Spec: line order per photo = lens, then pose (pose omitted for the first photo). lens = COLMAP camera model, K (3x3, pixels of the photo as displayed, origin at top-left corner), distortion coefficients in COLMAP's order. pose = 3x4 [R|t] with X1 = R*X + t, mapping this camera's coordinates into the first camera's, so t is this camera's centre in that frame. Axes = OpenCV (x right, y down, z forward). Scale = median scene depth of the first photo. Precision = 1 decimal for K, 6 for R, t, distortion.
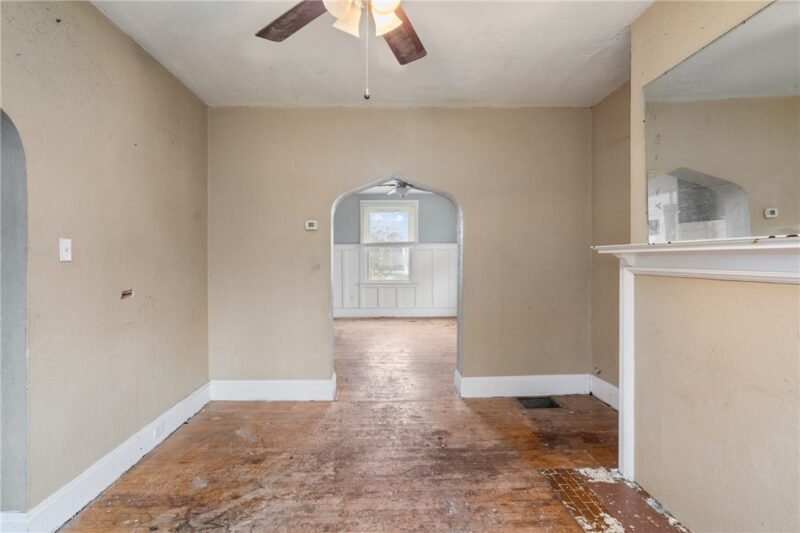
lens RADIAL K [[385.2, 0, 387.4], [0, 385.2, 260.0], [0, 0, 1]] dist [-0.005262, 0.000498]
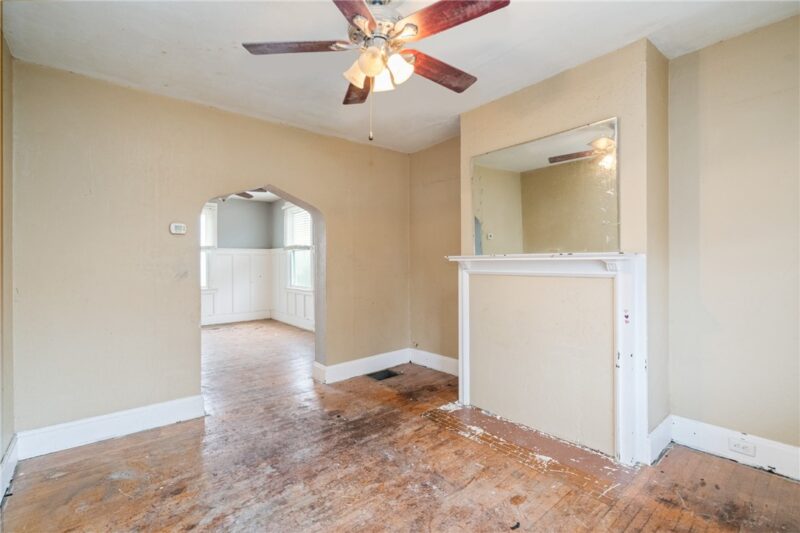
lens RADIAL K [[363.3, 0, 400.9], [0, 363.3, 261.5], [0, 0, 1]] dist [-0.002165, 0.000324]
pose [[0.777767, -0.000461, 0.628552, -0.450628], [0.005139, 0.999971, -0.005625, -0.006945], [-0.628531, 0.007605, 0.777747, 0.006788]]
